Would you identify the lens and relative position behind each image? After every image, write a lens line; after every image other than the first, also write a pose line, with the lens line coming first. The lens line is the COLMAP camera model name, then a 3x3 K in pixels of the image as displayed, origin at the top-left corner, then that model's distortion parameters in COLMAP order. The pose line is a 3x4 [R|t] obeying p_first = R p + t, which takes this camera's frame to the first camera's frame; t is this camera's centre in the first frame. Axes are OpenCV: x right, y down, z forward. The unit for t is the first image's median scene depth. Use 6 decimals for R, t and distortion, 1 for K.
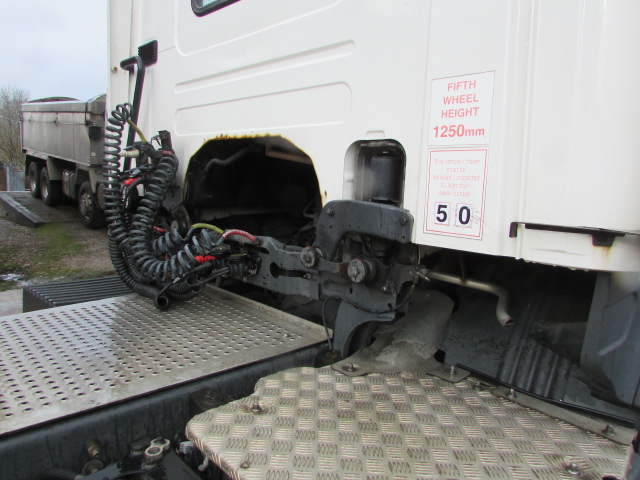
lens RADIAL K [[461.6, 0, 320.0], [0, 461.6, 240.0], [0, 0, 1]] dist [-0.038047, 0.034563]
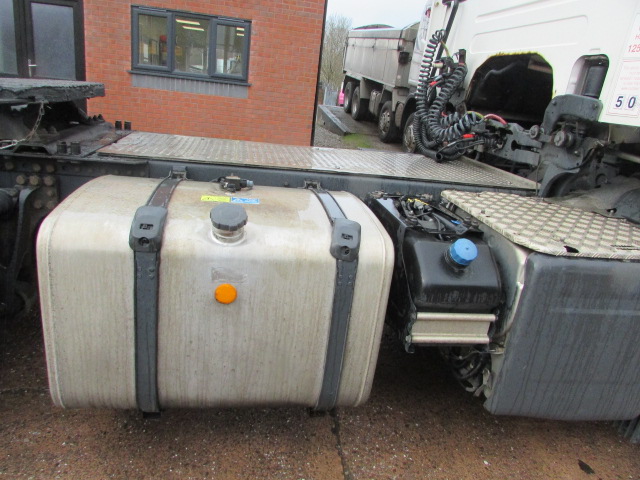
lens RADIAL K [[461.6, 0, 320.0], [0, 461.6, 240.0], [0, 0, 1]] dist [-0.038047, 0.034563]
pose [[0.821406, 0.238826, -0.517934, 0.212115], [-0.165631, 0.968857, 0.184073, 0.177223], [0.545765, -0.065413, 0.835381, -0.572748]]
